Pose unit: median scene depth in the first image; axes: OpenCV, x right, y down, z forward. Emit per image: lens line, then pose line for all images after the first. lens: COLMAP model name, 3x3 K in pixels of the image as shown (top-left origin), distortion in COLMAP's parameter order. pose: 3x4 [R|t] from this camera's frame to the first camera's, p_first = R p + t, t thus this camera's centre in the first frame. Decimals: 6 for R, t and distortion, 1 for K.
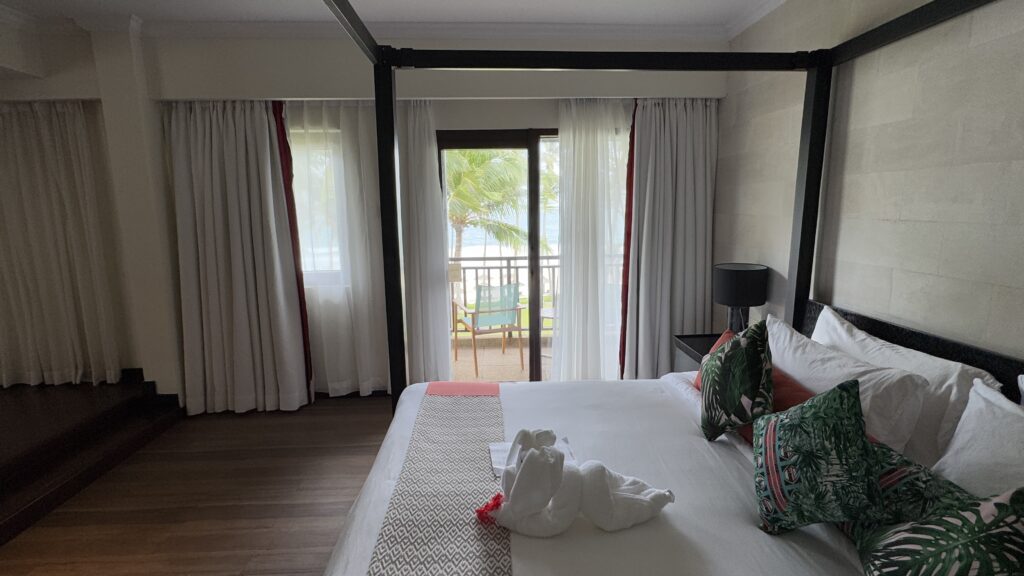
lens RADIAL K [[491.5, 0, 510.5], [0, 491.5, 285.5], [0, 0, 1]] dist [0.005353, 0.000070]
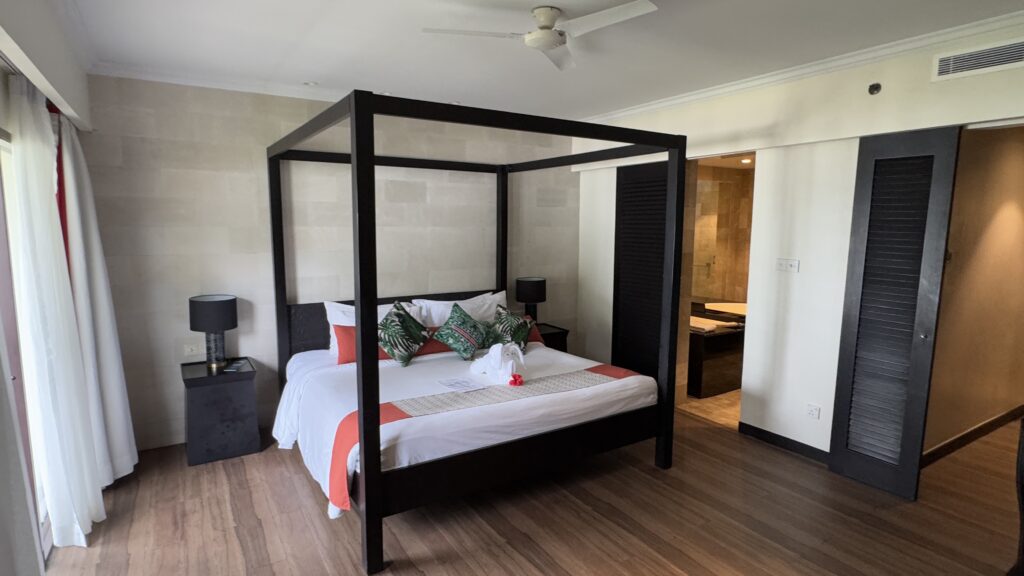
lens RADIAL K [[530.9, 0, 509.0], [0, 530.9, 291.2], [0, 0, 1]] dist [0.000381, 0.000174]
pose [[-0.497041, -0.104725, 0.861384, -1.225364], [0.131532, 0.972126, 0.194087, -0.255449], [-0.857700, 0.209769, -0.469412, 1.222782]]
